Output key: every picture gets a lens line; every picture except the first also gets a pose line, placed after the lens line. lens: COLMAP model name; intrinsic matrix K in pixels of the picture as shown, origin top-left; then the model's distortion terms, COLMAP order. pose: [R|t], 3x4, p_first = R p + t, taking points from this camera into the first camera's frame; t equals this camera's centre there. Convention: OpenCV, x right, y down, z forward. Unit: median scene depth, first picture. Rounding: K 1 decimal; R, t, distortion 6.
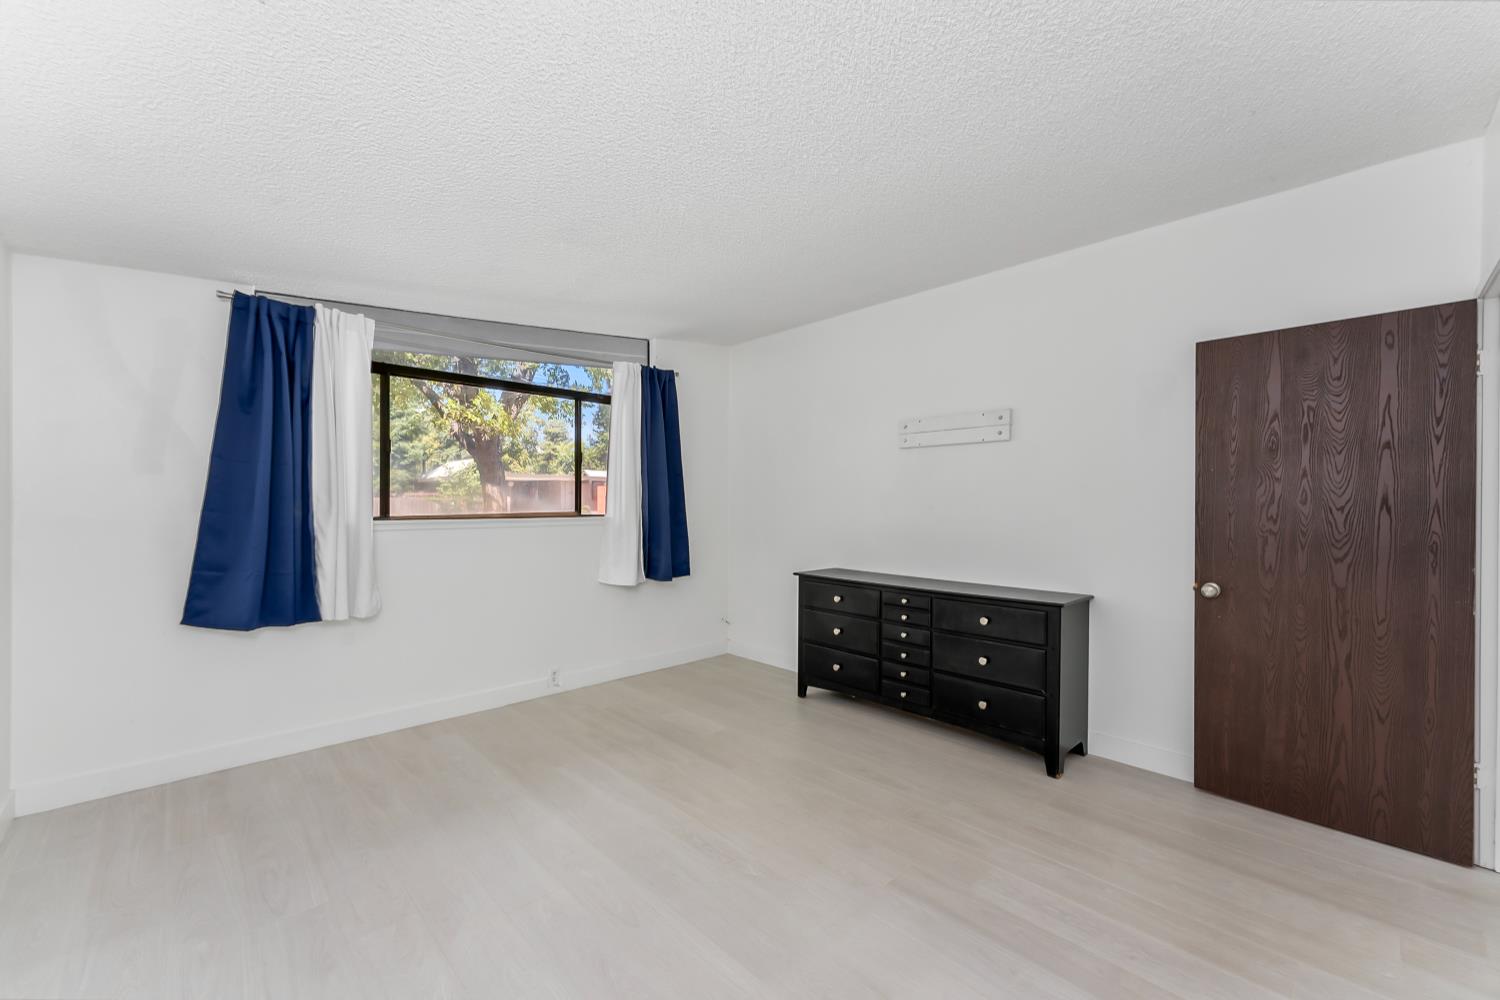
lens RADIAL K [[602.0, 0, 742.3], [0, 602.0, 502.2], [0, 0, 1]] dist [0.000998, -0.000152]
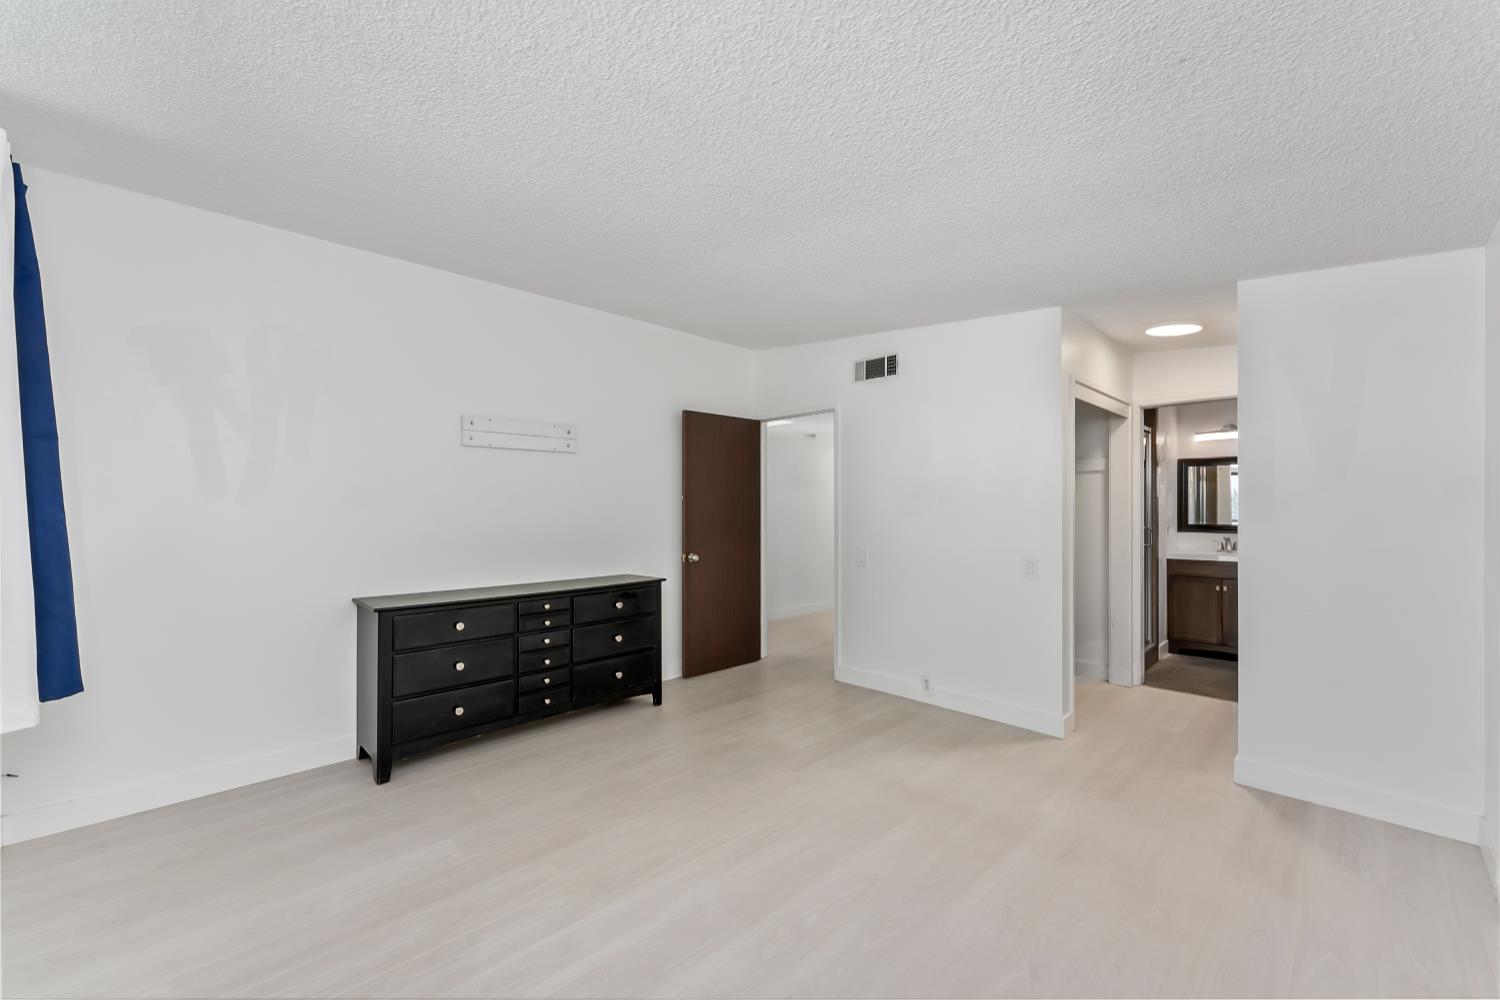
lens RADIAL K [[602.0, 0, 741.7], [0, 602.0, 506.2], [0, 0, 1]] dist [0.000998, -0.000152]
pose [[-0.020191, -0.001301, 0.999795, -0.716991], [0.003325, 0.999994, 0.001368, -0.000383], [-0.999791, 0.003352, -0.020186, 0.695549]]
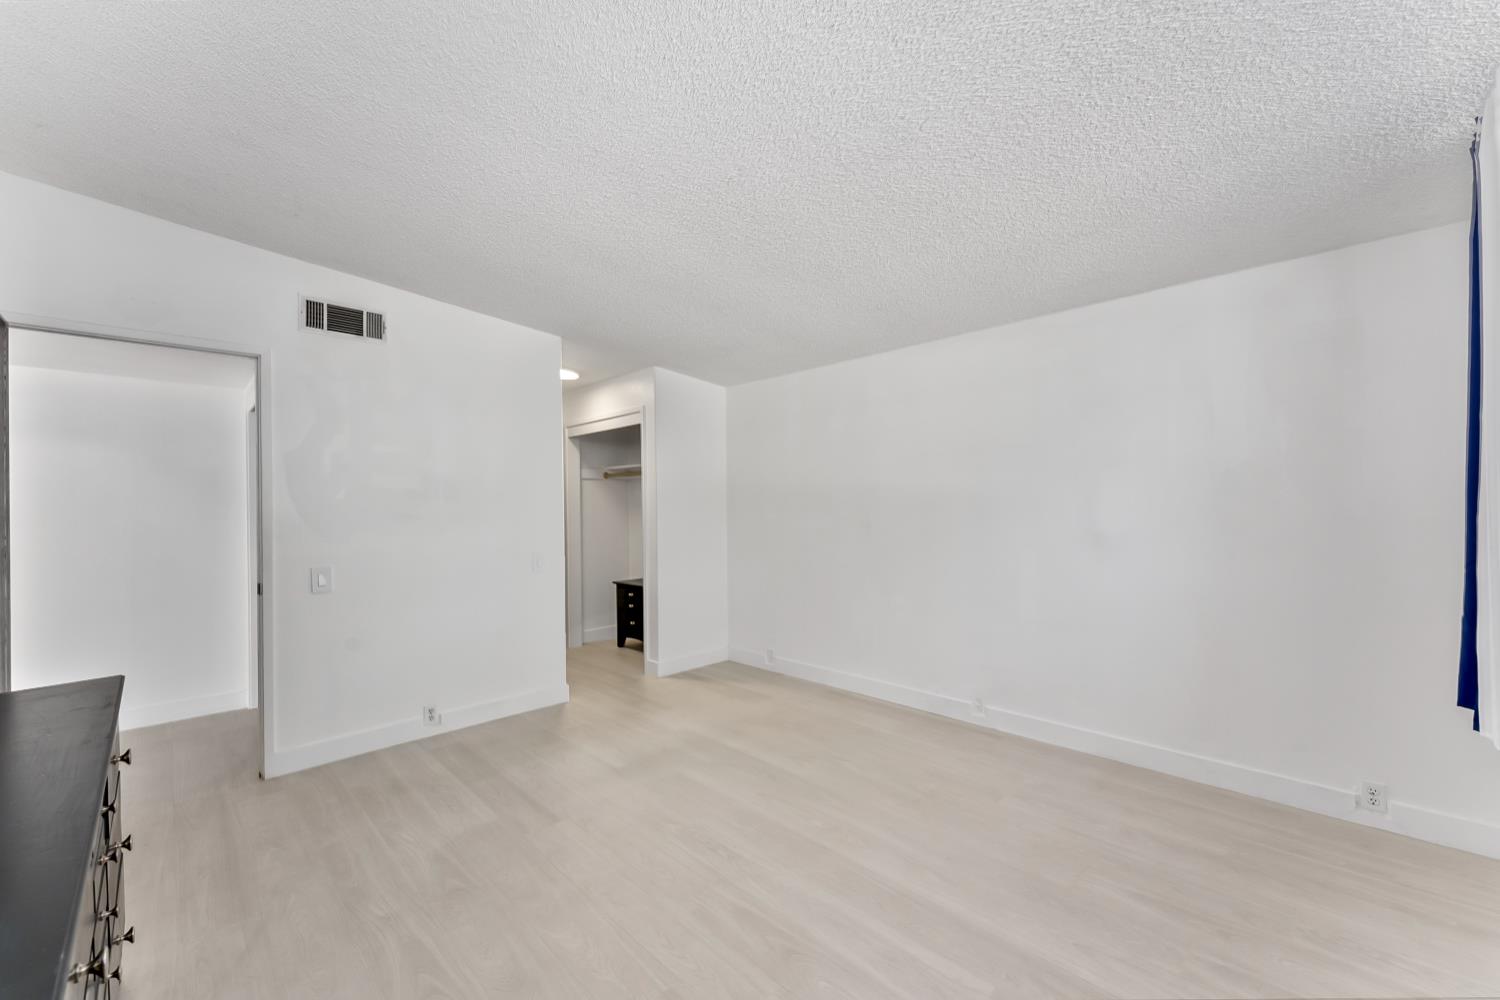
lens RADIAL K [[602.0, 0, 751.5], [0, 602.0, 506.9], [0, 0, 1]] dist [0.000998, -0.000152]
pose [[-0.999184, 0.007905, -0.039606, -0.058719], [0.007724, 0.999959, 0.004727, 0.001469], [0.039641, 0.004417, -0.999204, 1.333192]]
